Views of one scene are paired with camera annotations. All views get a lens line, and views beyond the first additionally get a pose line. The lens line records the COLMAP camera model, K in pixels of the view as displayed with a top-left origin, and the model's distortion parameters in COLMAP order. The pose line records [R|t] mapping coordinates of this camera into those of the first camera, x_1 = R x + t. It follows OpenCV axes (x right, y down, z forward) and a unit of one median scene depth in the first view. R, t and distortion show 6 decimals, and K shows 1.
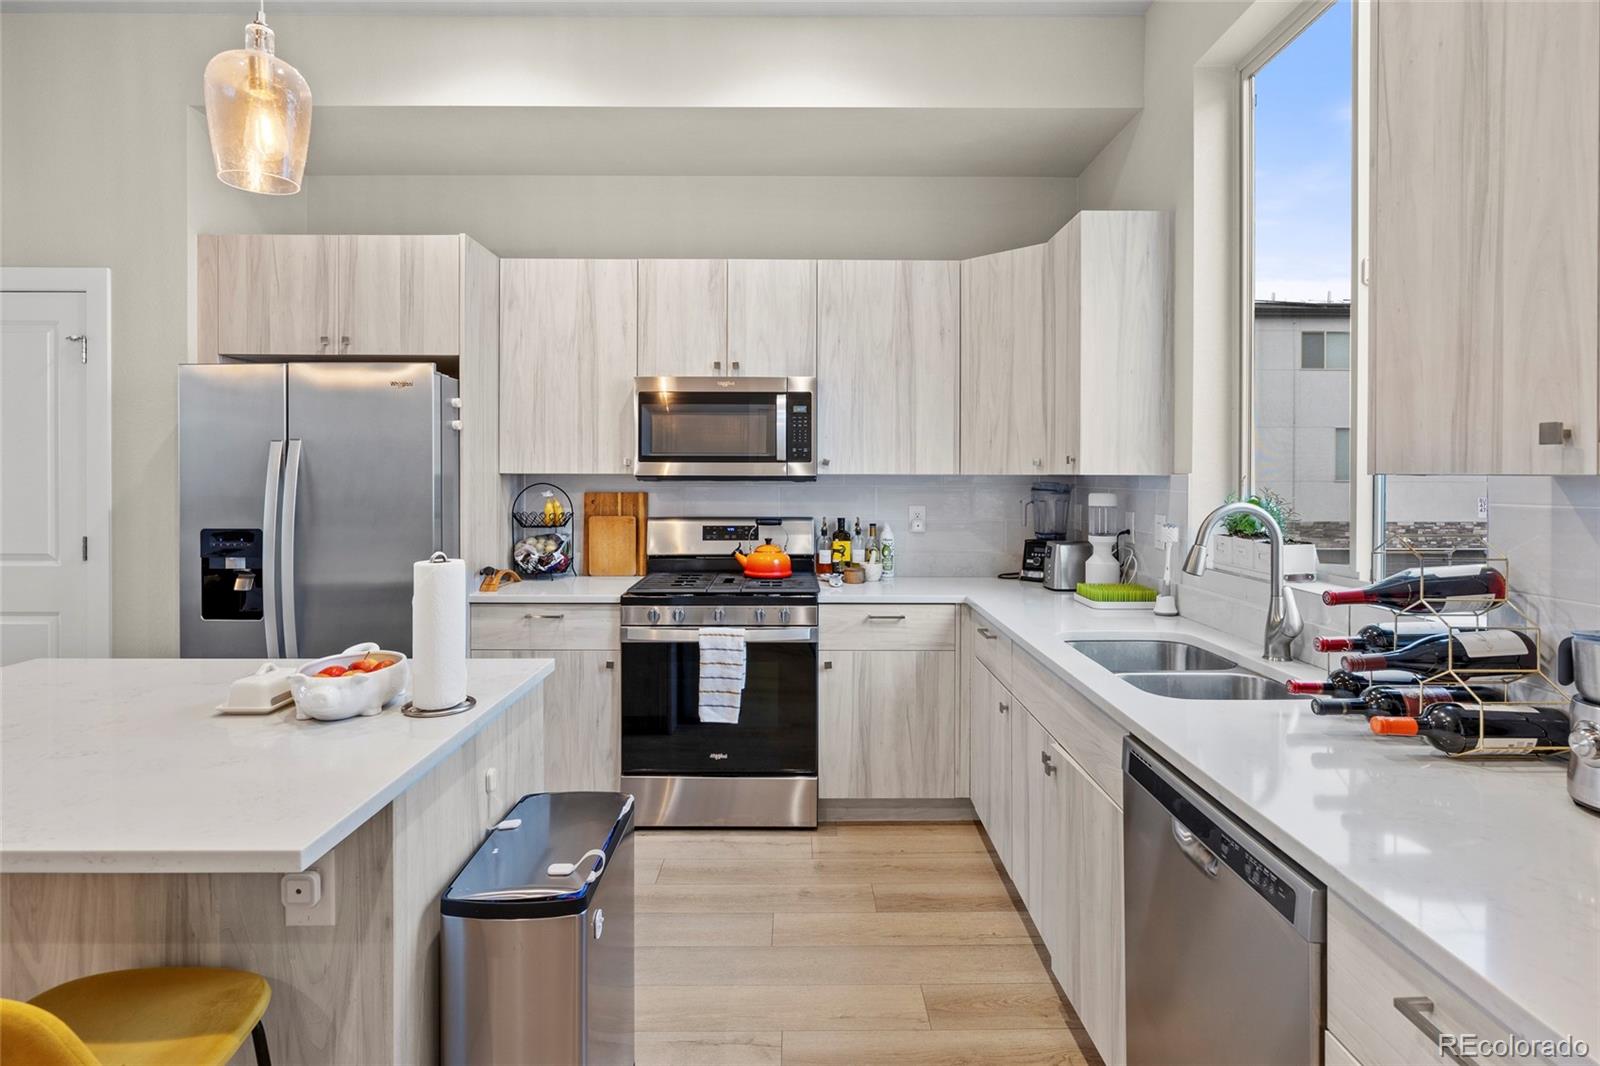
lens RADIAL K [[814.6, 0, 802.5], [0, 814.6, 476.8], [0, 0, 1]] dist [-0.000060, 0.000069]
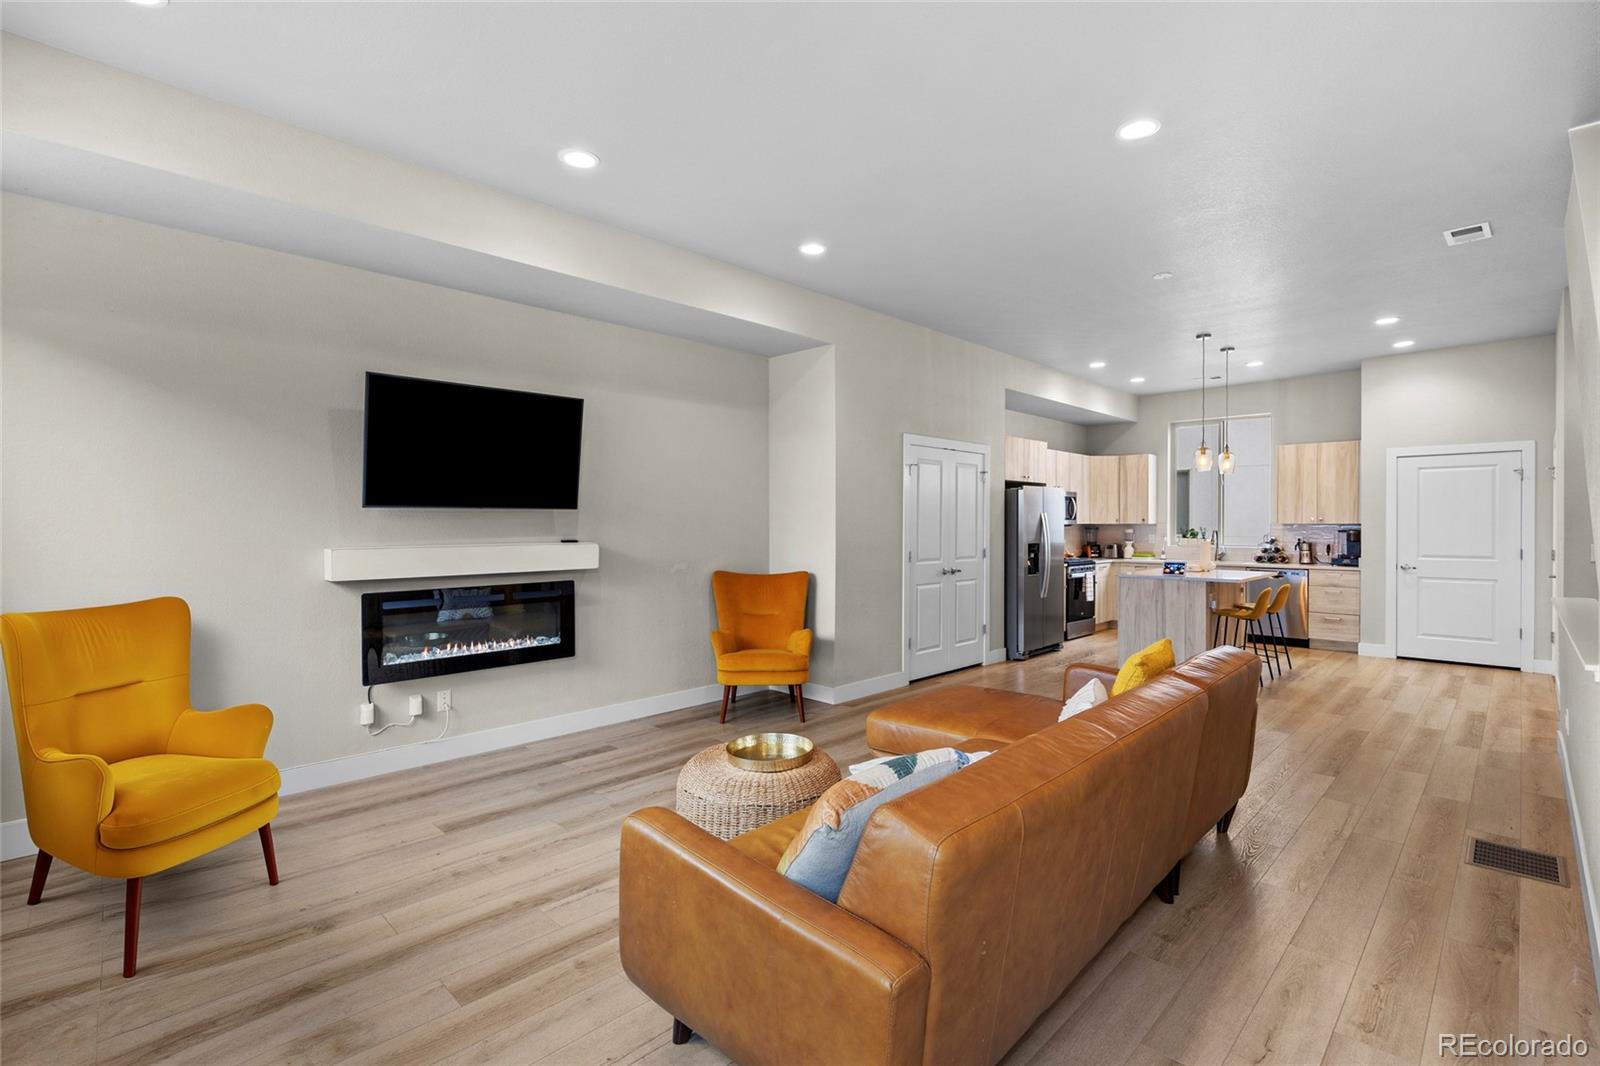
lens RADIAL K [[721.2, 0, 804.8], [0, 721.2, 528.0], [0, 0, 1]] dist [-0.009992, 0.000190]
pose [[0.711677, -0.006142, 0.702480, -2.688325], [0.003489, 0.999980, 0.005208, -0.005534], [-0.702498, -0.001256, 0.711685, -0.219615]]
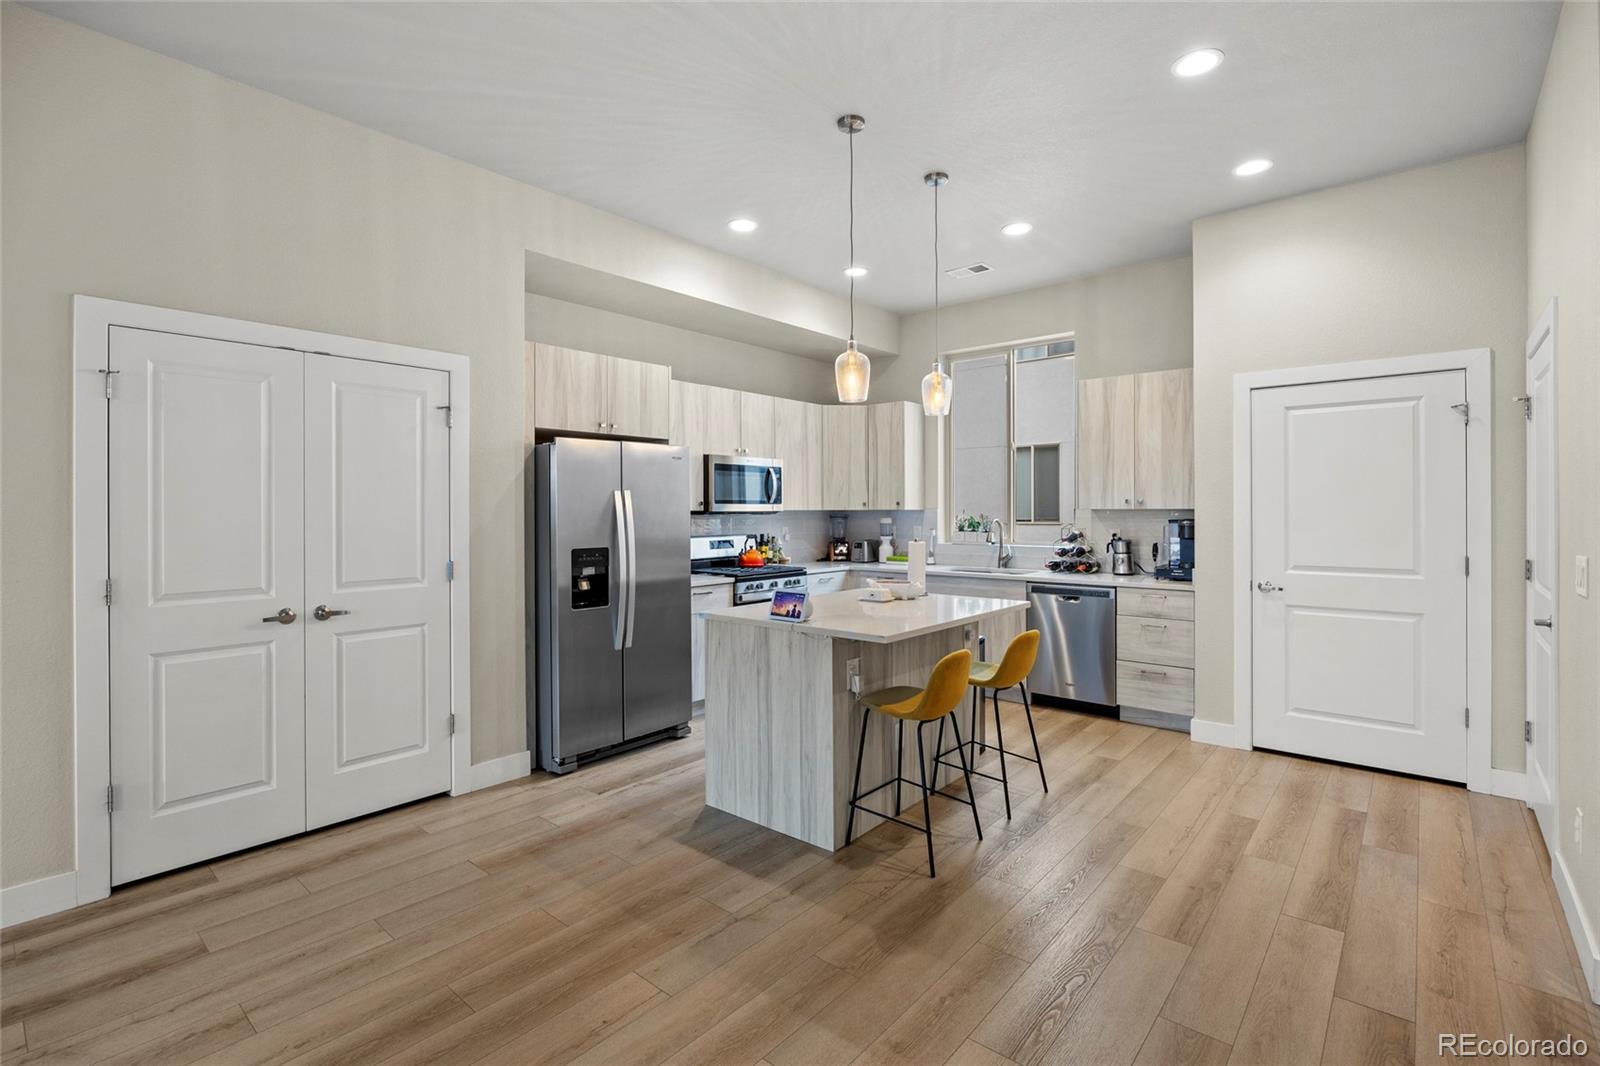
lens RADIAL K [[729.8, 0, 802.9], [0, 729.8, 511.3], [0, 0, 1]] dist [-0.009179, 0.000343]
pose [[0.655241, -0.006082, 0.755396, -1.283163], [0.006786, 0.999975, 0.002164, -0.004223], [-0.755390, 0.003708, 0.655266, -0.166847]]
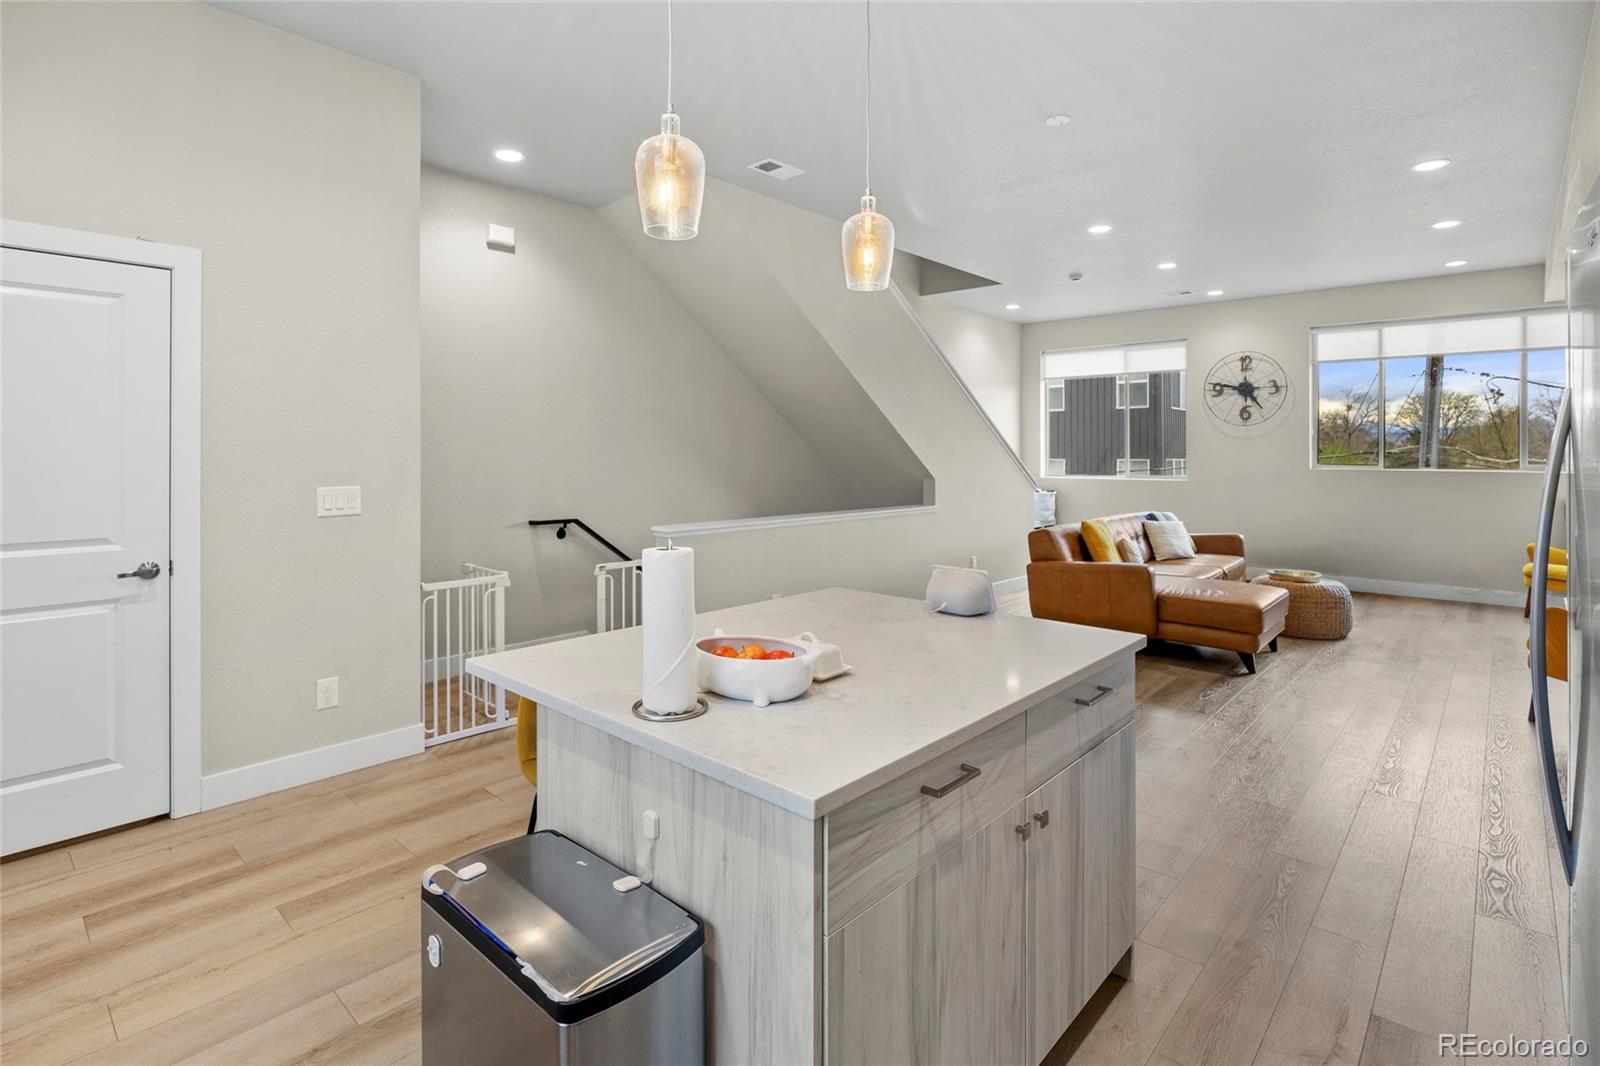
lens RADIAL K [[779.9, 0, 802.6], [0, 779.9, 442.3], [0, 0, 1]] dist [-0.001617, -0.000422]
pose [[-0.677634, -0.013683, -0.735272, 0.054114], [-0.006027, 0.999897, -0.013053, -0.003522], [0.735374, -0.004414, -0.677647, 0.851041]]
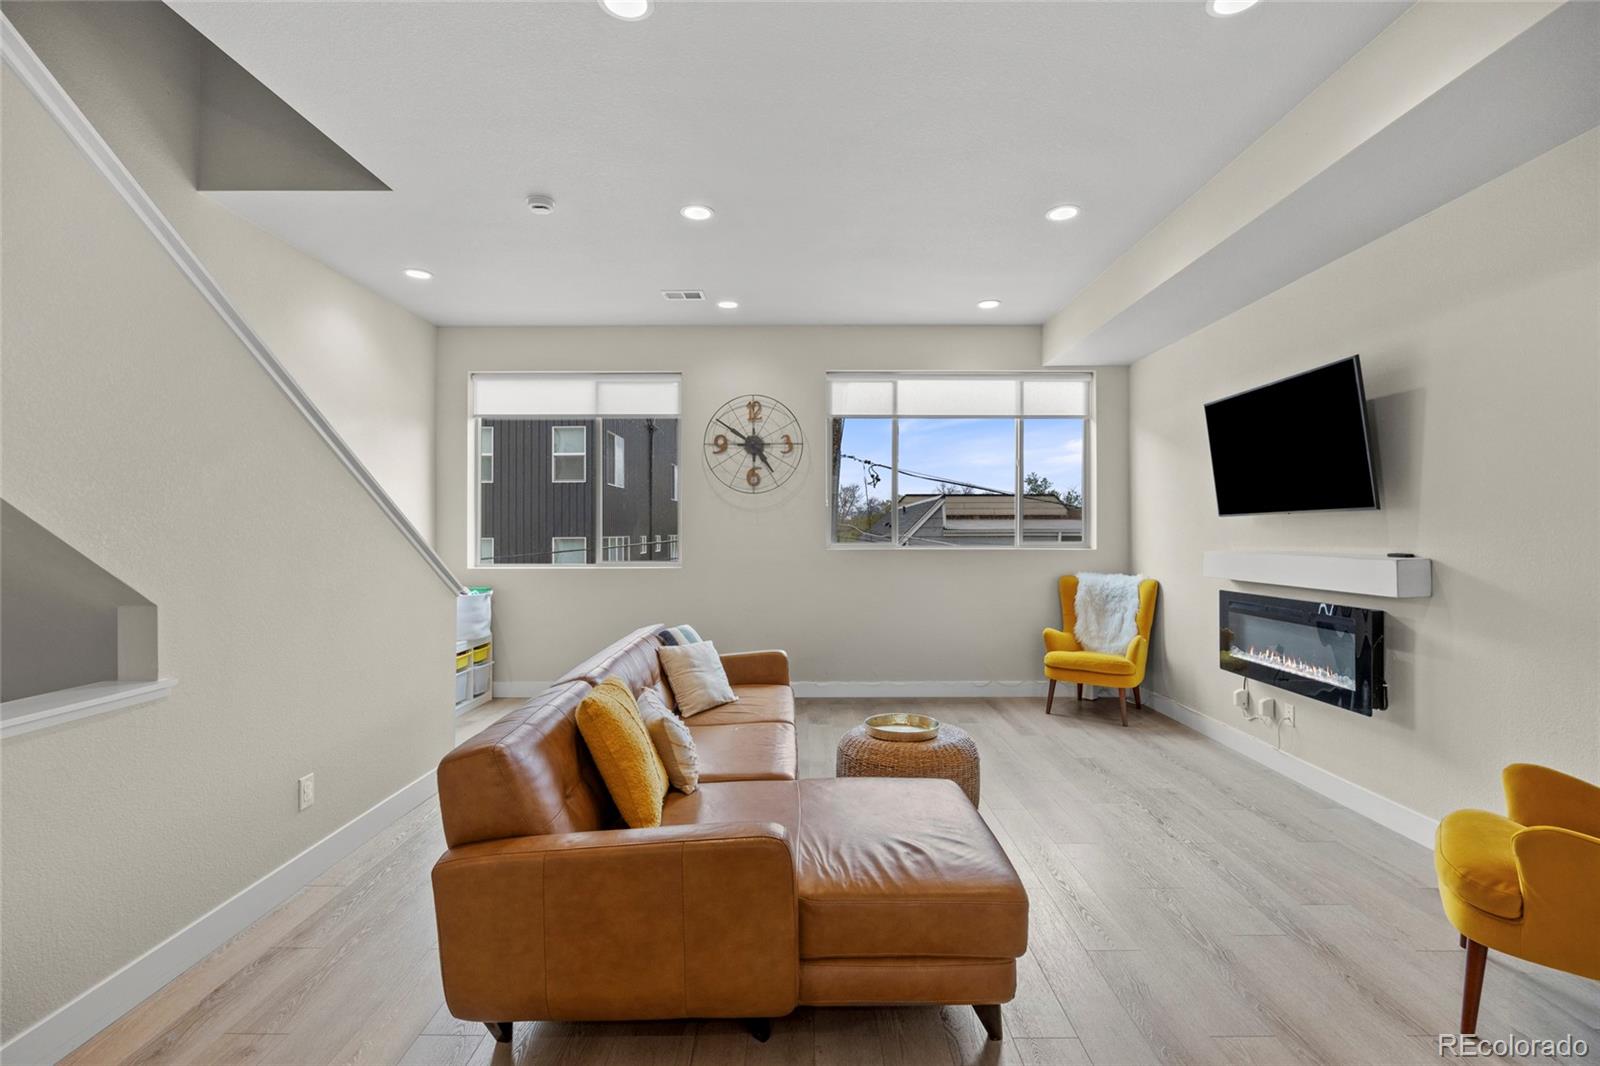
lens RADIAL K [[721.2, 0, 804.8], [0, 721.2, 528.0], [0, 0, 1]] dist [-0.009992, 0.000190]
pose [[-0.005048, -0.006202, -0.999968, -1.035884], [-0.000273, 0.999981, -0.006200, -0.004076], [0.999987, 0.000241, -0.005049, 0.316535]]
